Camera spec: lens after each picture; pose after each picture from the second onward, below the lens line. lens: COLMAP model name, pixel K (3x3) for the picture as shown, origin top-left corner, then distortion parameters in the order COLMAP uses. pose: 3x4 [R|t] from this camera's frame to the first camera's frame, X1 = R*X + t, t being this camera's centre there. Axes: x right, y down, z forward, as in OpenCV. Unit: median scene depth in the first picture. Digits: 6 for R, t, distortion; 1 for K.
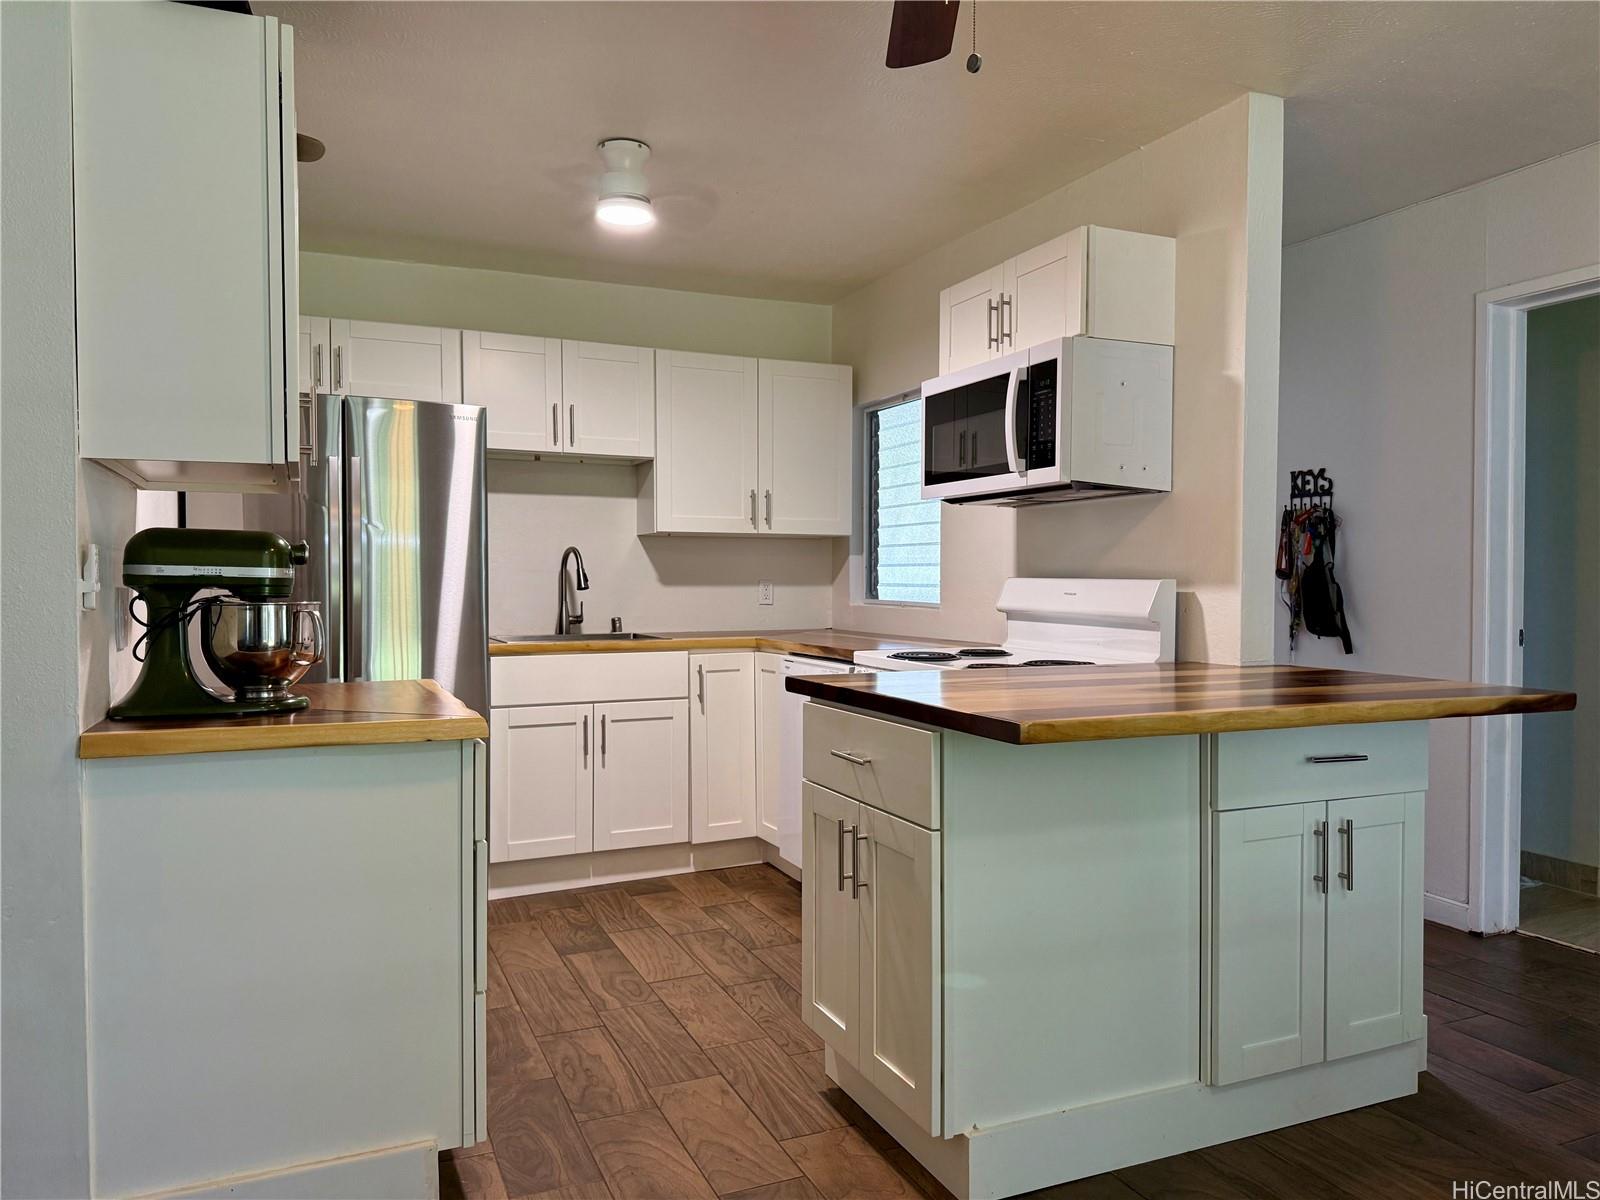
lens RADIAL K [[1127.5, 0, 819.0], [0, 1127.5, 602.4], [0, 0, 1]] dist [0.105492, -0.184162]
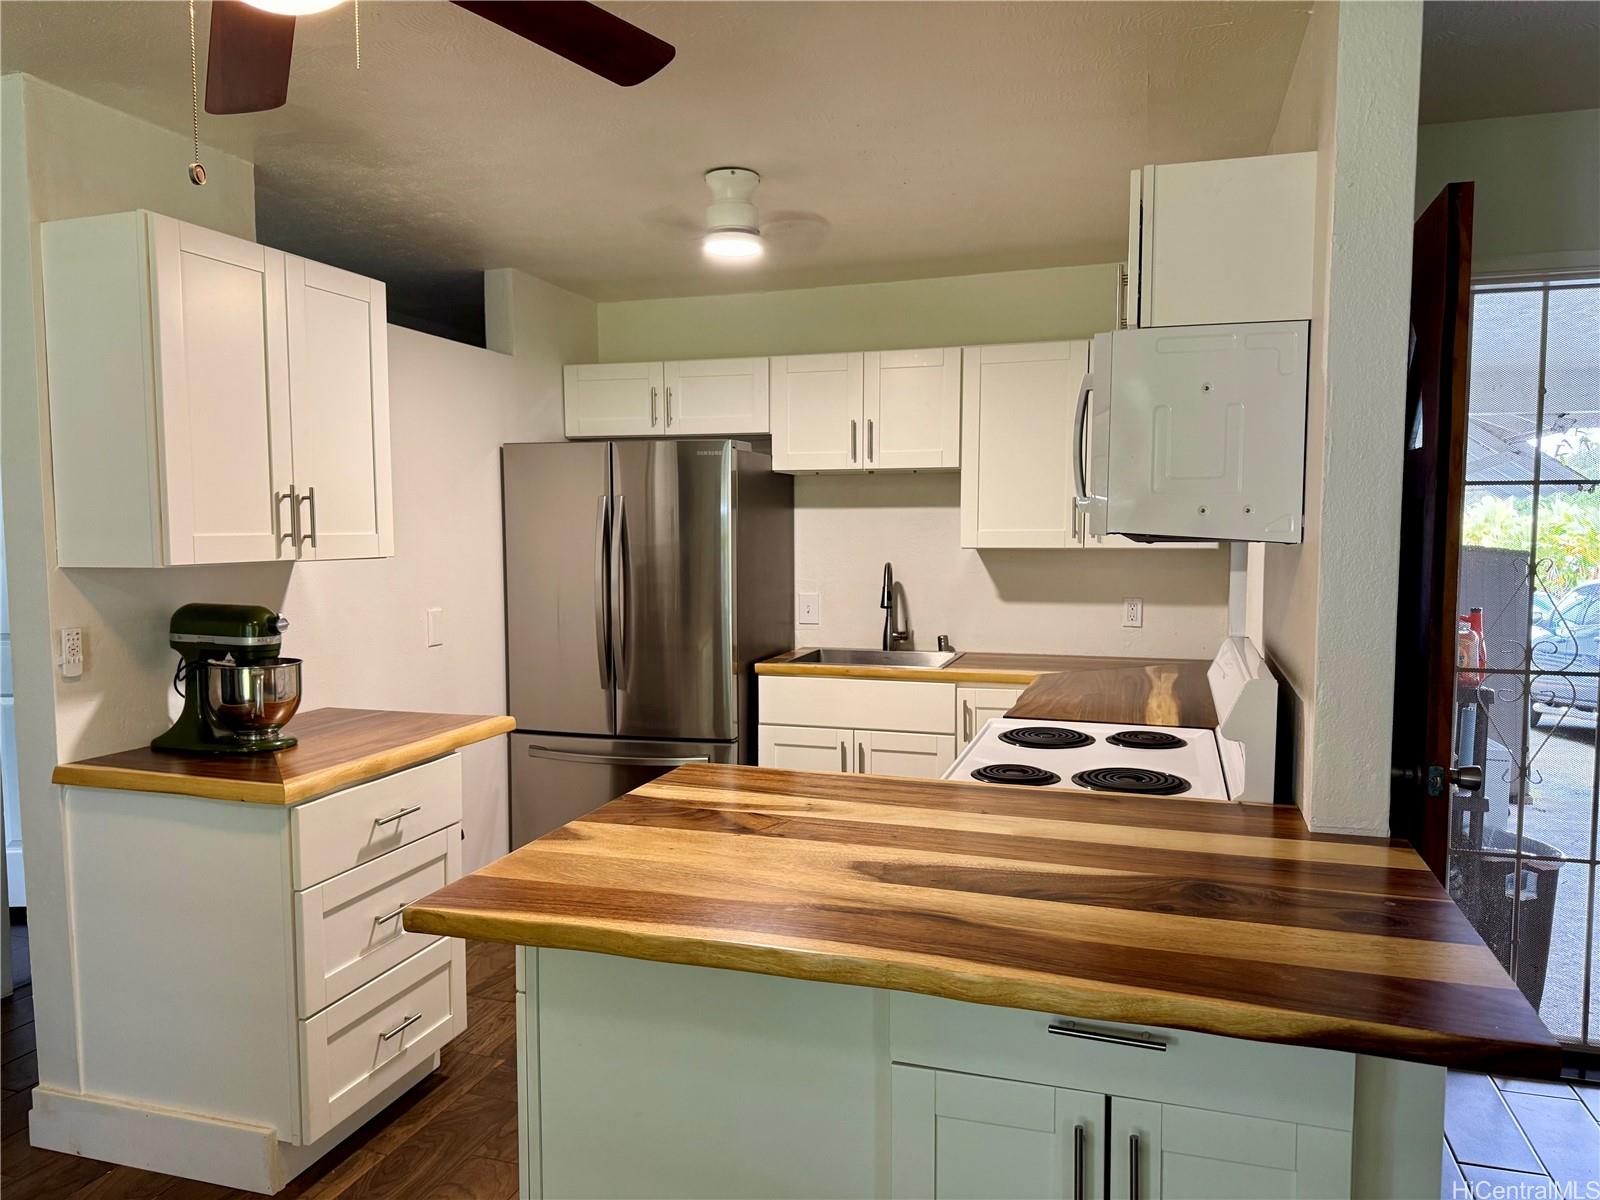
lens RADIAL K [[1128.3, 0, 800.0], [0, 1128.3, 600.0], [0, 0, 1]] dist [0.048939, -0.116079]
pose [[0.743284, 0.045000, -0.667460, 0.390224], [-0.011238, 0.998434, 0.054799, -0.071898], [0.668881, -0.033230, 0.742626, 0.237896]]
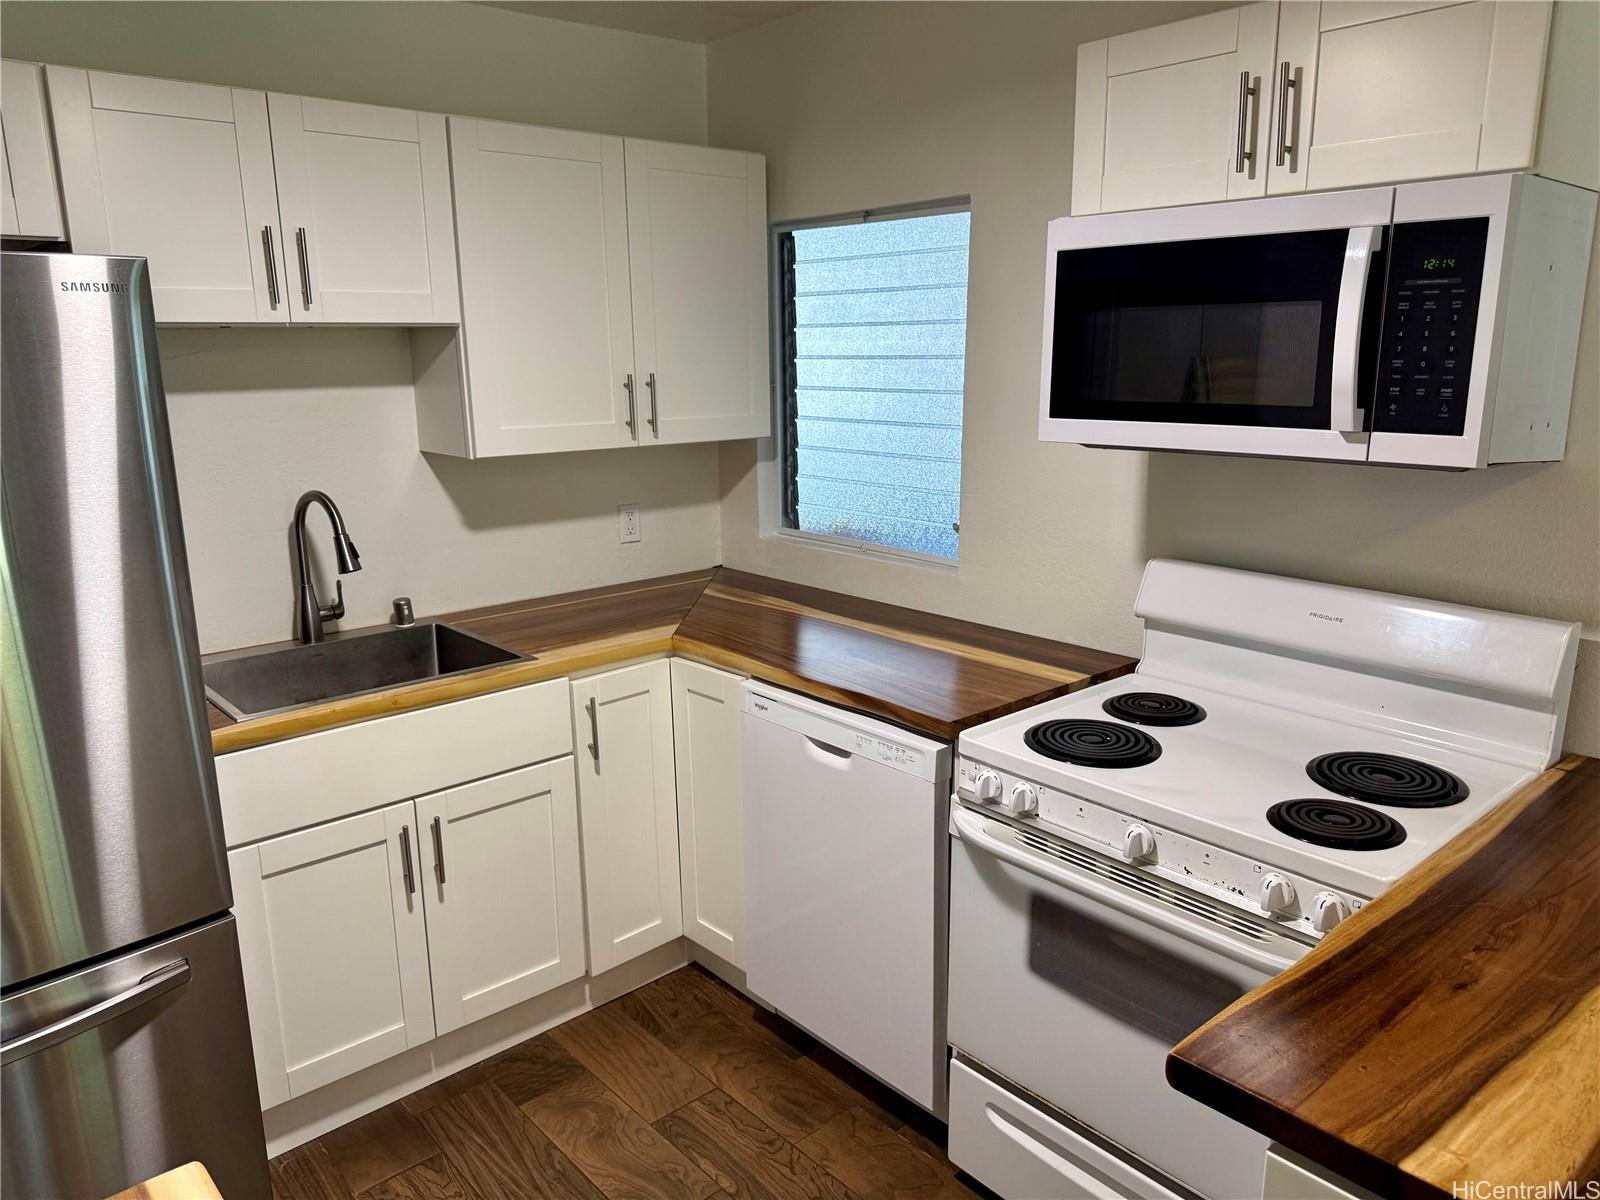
lens RADIAL K [[1127.5, 0, 819.0], [0, 1127.5, 602.4], [0, 0, 1]] dist [0.105492, -0.184162]
pose [[0.952591, -0.076854, 0.294386, -0.159228], [0.015886, 0.978814, 0.204132, -0.110022], [-0.303837, -0.189778, 0.933631, 0.415520]]
